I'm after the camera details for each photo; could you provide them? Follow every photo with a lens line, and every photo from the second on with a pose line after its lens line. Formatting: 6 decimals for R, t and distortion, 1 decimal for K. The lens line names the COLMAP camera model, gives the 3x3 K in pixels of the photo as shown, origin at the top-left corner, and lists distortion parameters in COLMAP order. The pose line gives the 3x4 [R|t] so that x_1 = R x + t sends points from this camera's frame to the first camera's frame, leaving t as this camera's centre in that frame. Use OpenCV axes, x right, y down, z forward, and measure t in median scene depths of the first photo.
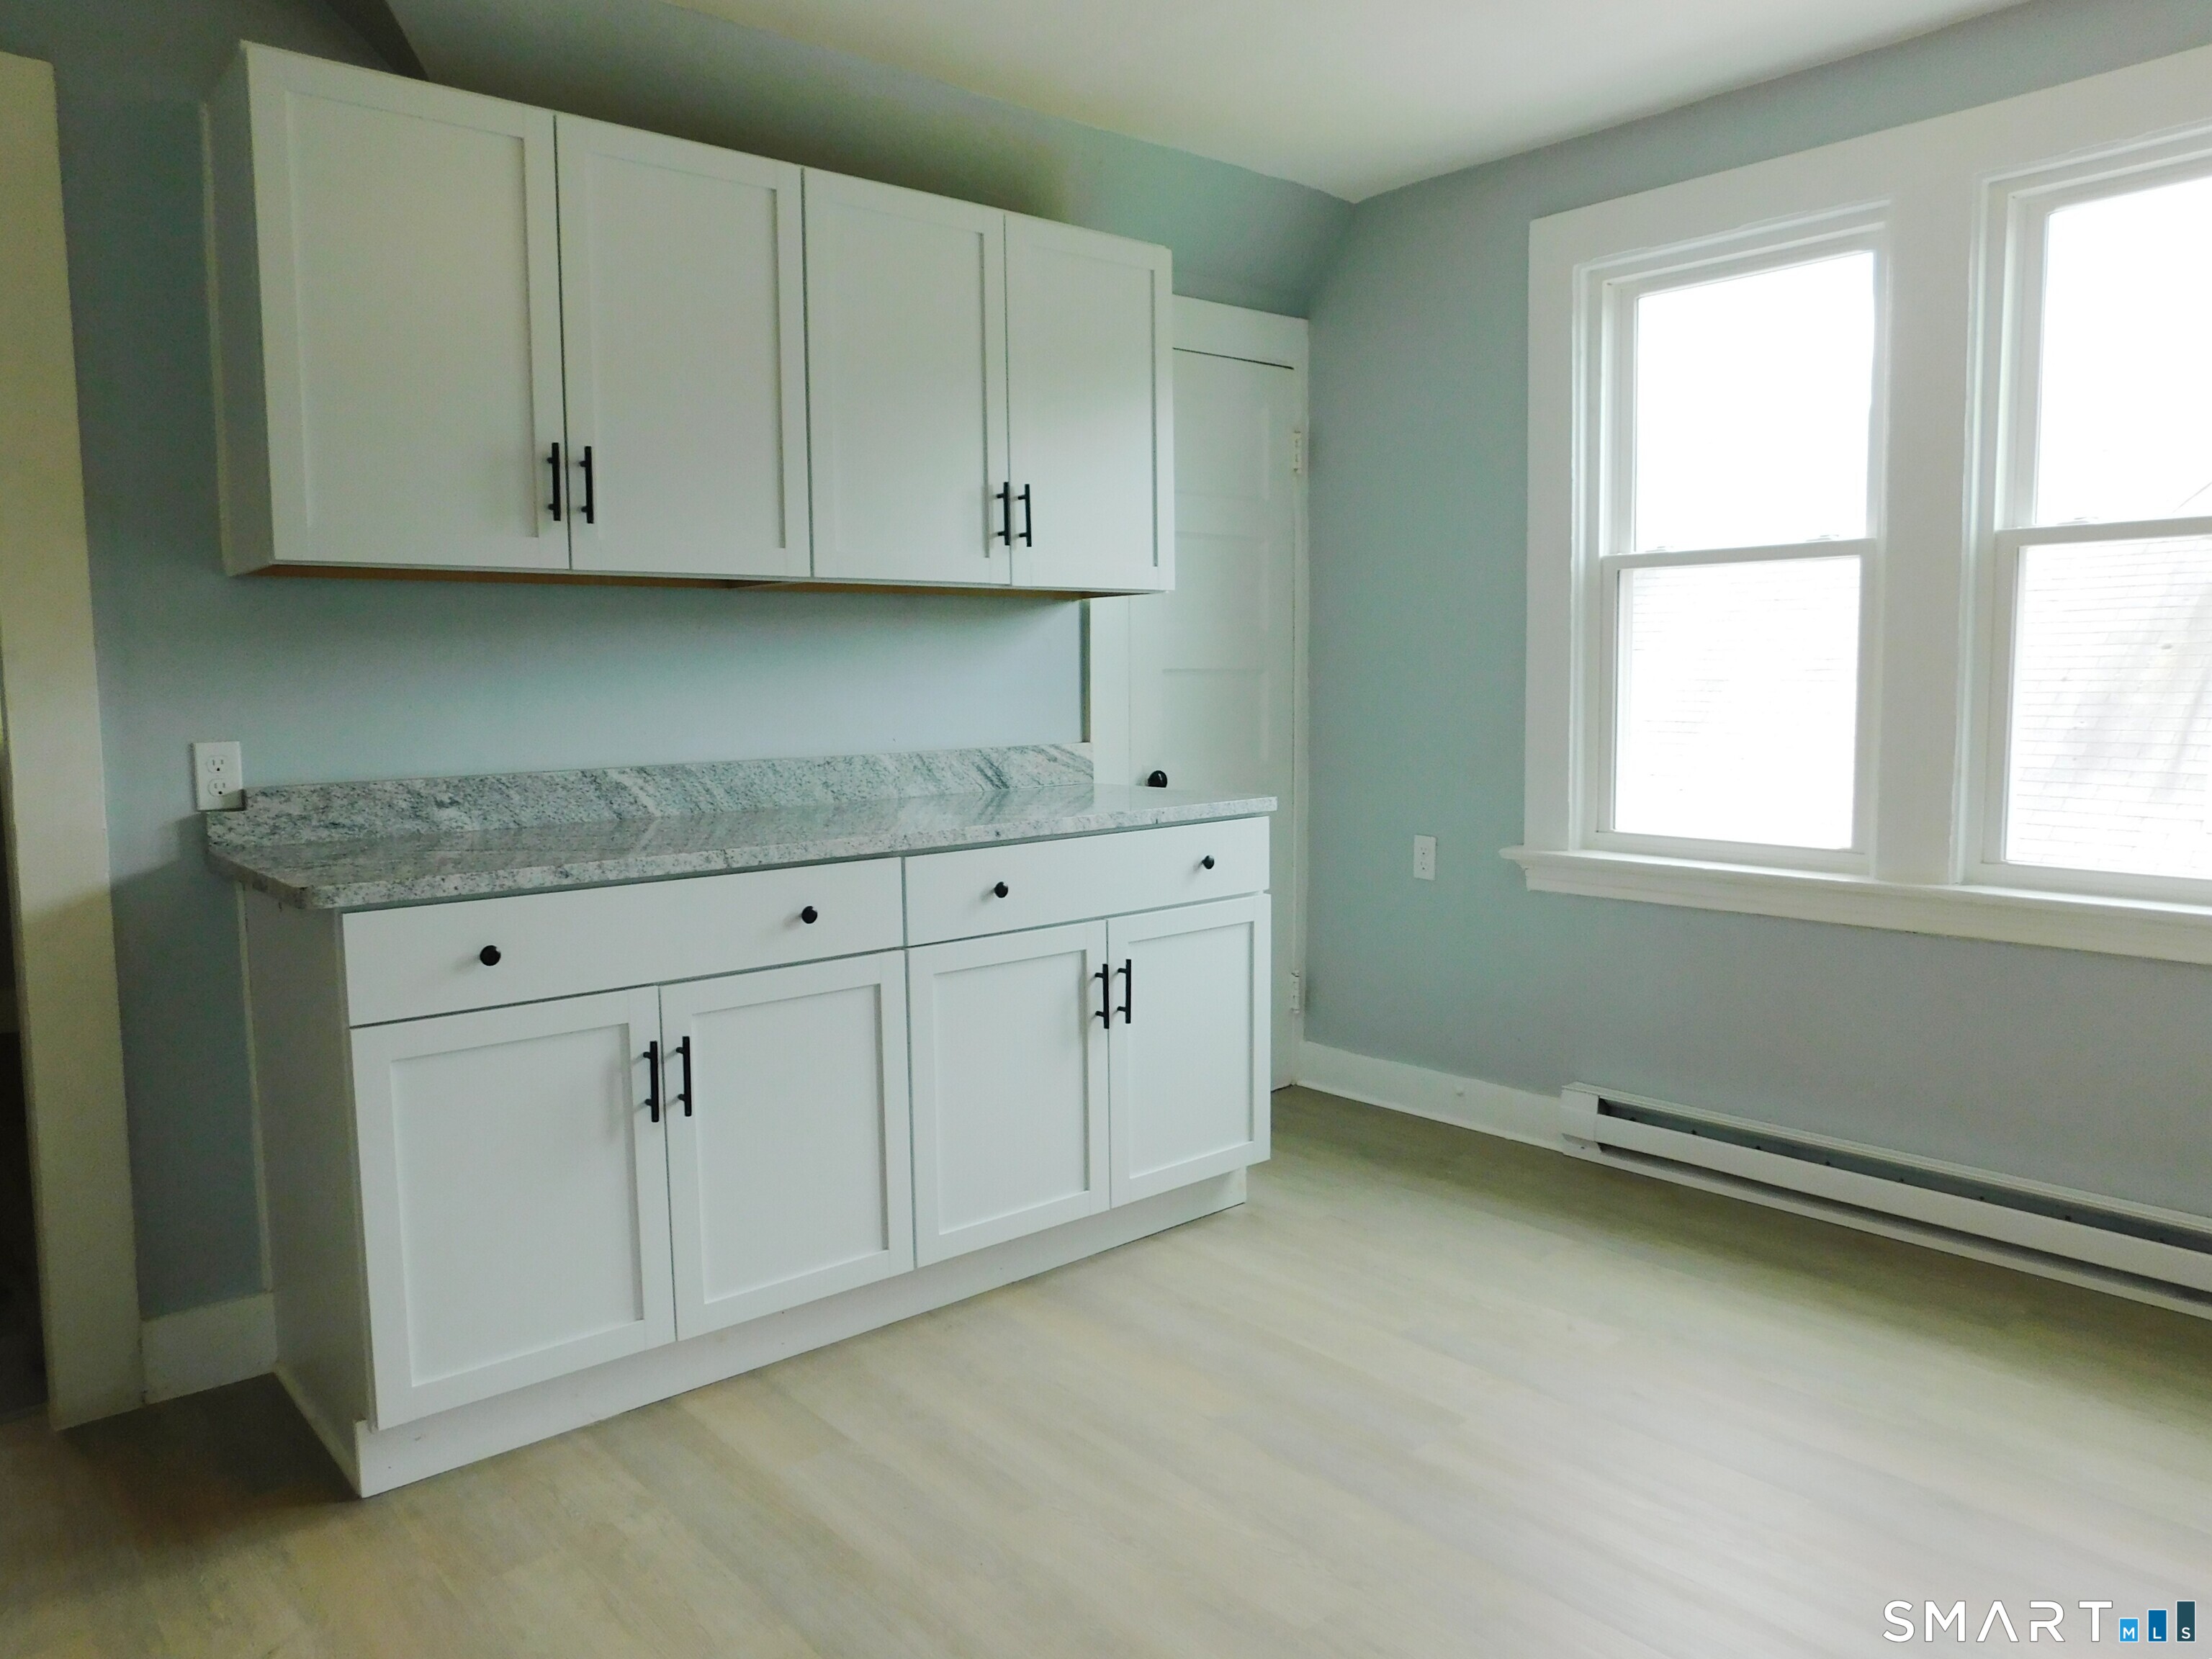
lens RADIAL K [[1490.7, 0, 1103.8], [0, 1490.7, 766.4], [0, 0, 1]] dist [-0.002852, -0.001477]
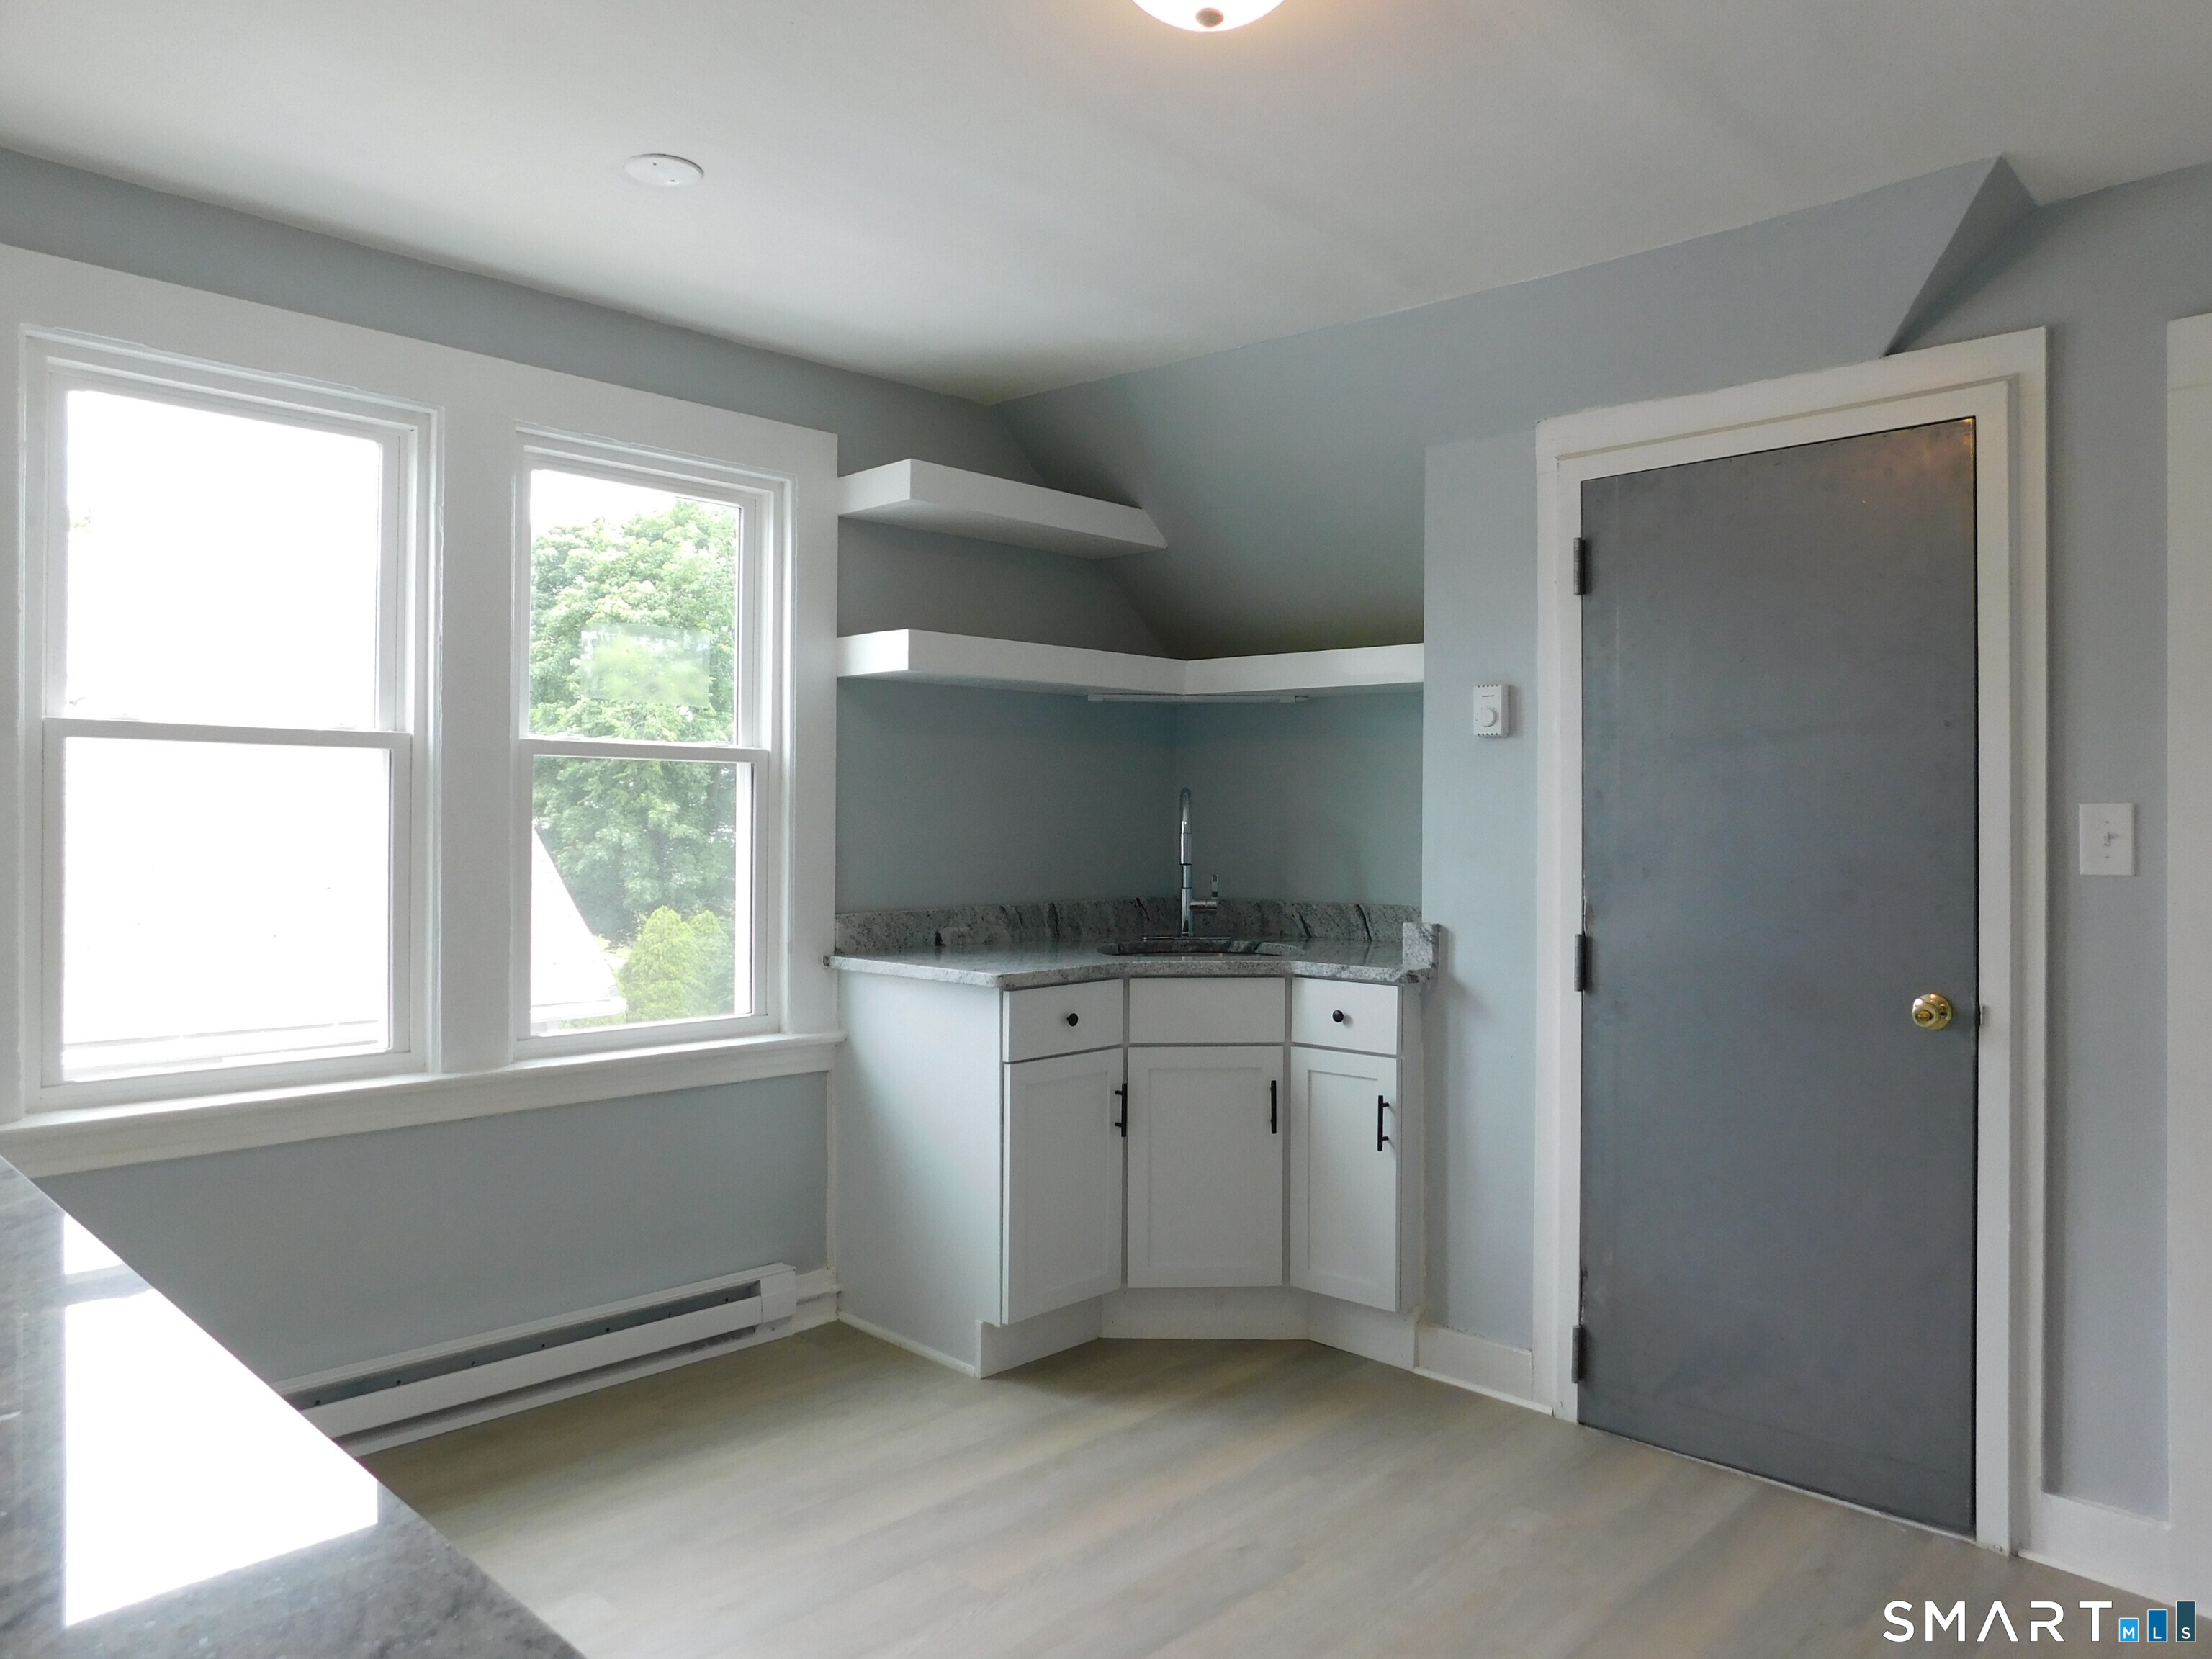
lens RADIAL K [[1489.7, 0, 1106.0], [0, 1489.7, 829.5], [0, 0, 1]] dist [-0.001250, -0.000089]
pose [[-0.030457, 0.027308, 0.999163, -0.487384], [0.070567, 0.997191, -0.025103, -0.029957], [-0.997042, 0.069744, -0.032298, 0.560014]]
